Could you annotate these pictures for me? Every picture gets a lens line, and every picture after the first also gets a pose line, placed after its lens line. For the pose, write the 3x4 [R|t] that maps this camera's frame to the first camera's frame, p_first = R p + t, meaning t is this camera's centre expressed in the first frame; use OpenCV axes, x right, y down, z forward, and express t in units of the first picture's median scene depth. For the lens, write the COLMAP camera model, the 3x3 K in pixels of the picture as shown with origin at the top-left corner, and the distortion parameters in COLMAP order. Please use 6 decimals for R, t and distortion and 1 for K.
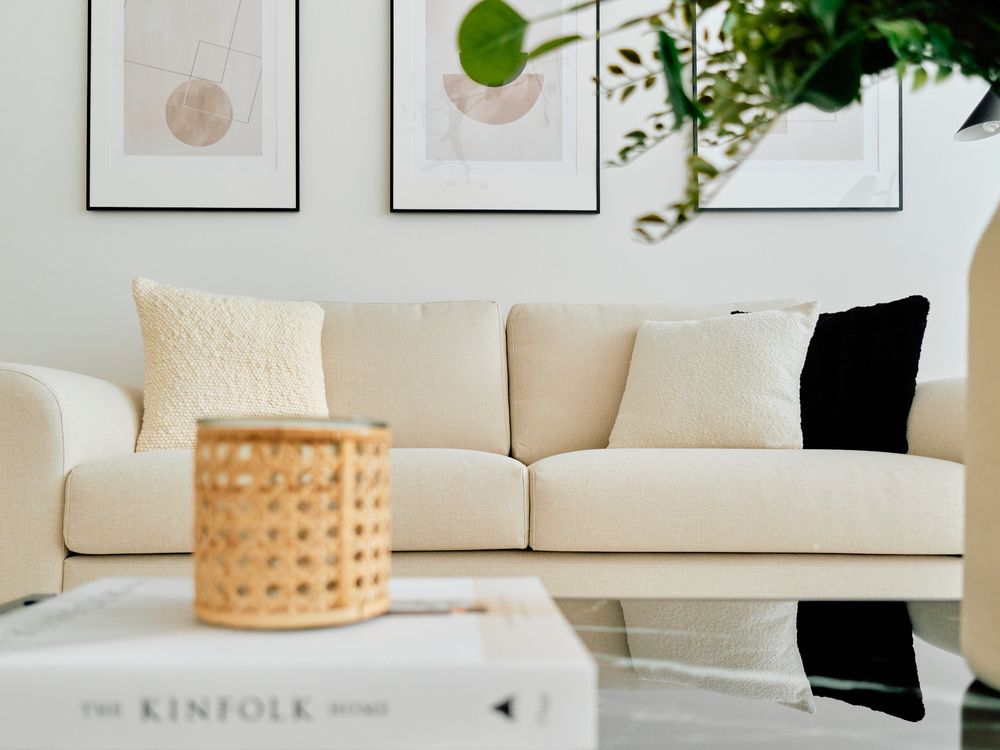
lens RADIAL K [[889.4, 0, 470.7], [0, 889.4, 421.2], [0, 0, 1]] dist [0.037265, 0.001372]
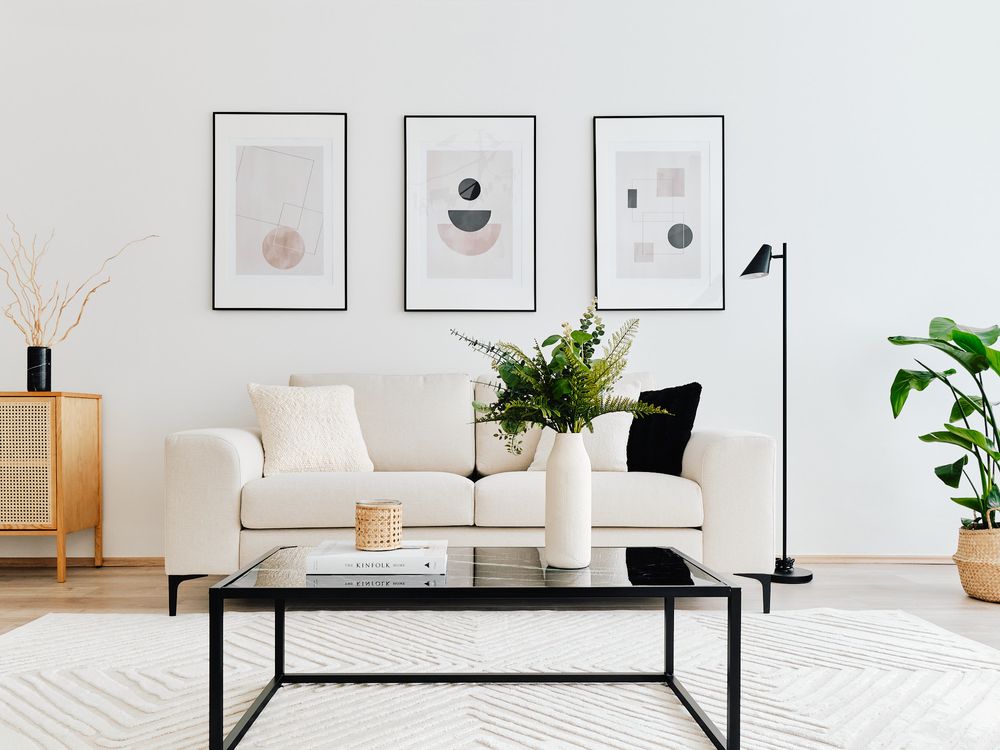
lens RADIAL K [[809.0, 0, 498.7], [0, 809.0, 422.4], [0, 0, 1]] dist [-0.000887, -0.003352]
pose [[0.999747, -0.000370, 0.022481, 0.061859], [-0.000274, 0.999590, 0.028642, -0.106674], [-0.022482, -0.028641, 0.999337, -0.615846]]
